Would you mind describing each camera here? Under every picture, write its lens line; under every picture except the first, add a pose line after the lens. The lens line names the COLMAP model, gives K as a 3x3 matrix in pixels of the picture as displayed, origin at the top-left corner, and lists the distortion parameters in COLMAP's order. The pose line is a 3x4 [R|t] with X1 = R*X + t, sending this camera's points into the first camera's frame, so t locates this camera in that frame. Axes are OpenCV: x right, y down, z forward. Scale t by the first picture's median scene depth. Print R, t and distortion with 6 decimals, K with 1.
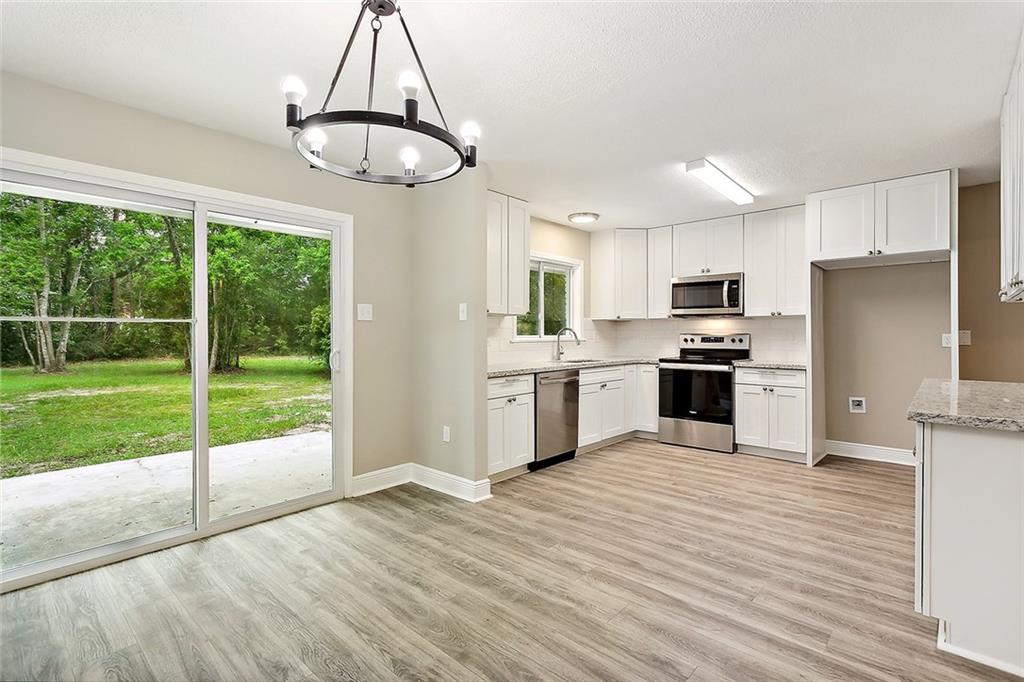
lens RADIAL K [[486.3, 0, 505.7], [0, 486.3, 329.4], [0, 0, 1]] dist [0.001400, 0.001492]
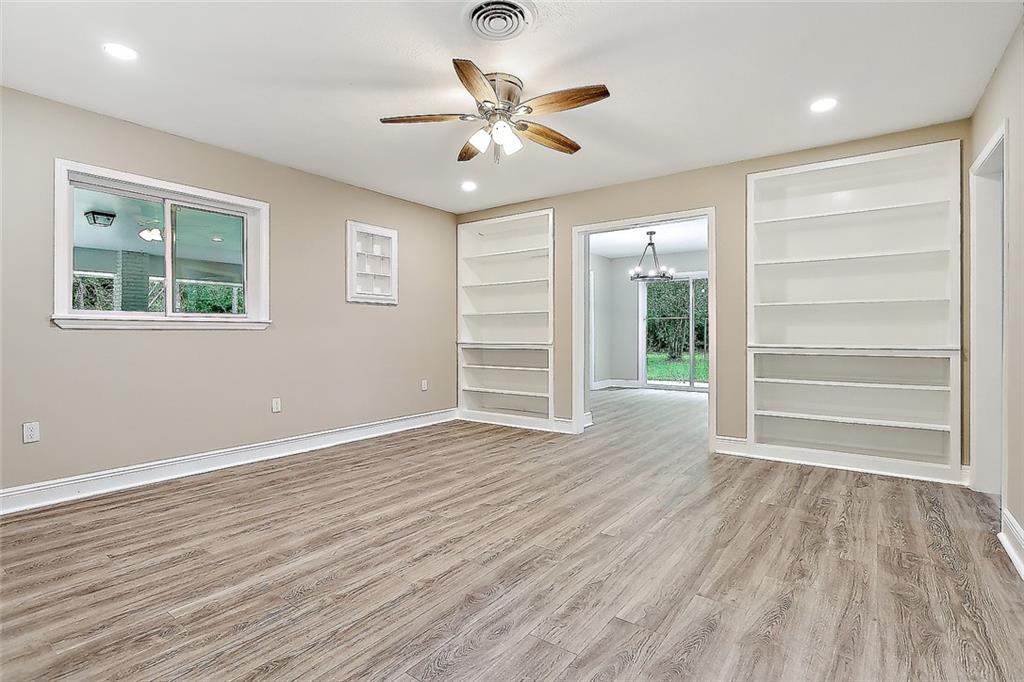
lens RADIAL K [[486.3, 0, 512.3], [0, 486.3, 335.6], [0, 0, 1]] dist [0.001400, 0.001492]
pose [[0.093298, 0.005160, -0.995625, 1.010870], [0.008200, 0.999949, 0.005951, 0.050053], [0.995605, -0.008720, 0.093250, 0.900836]]
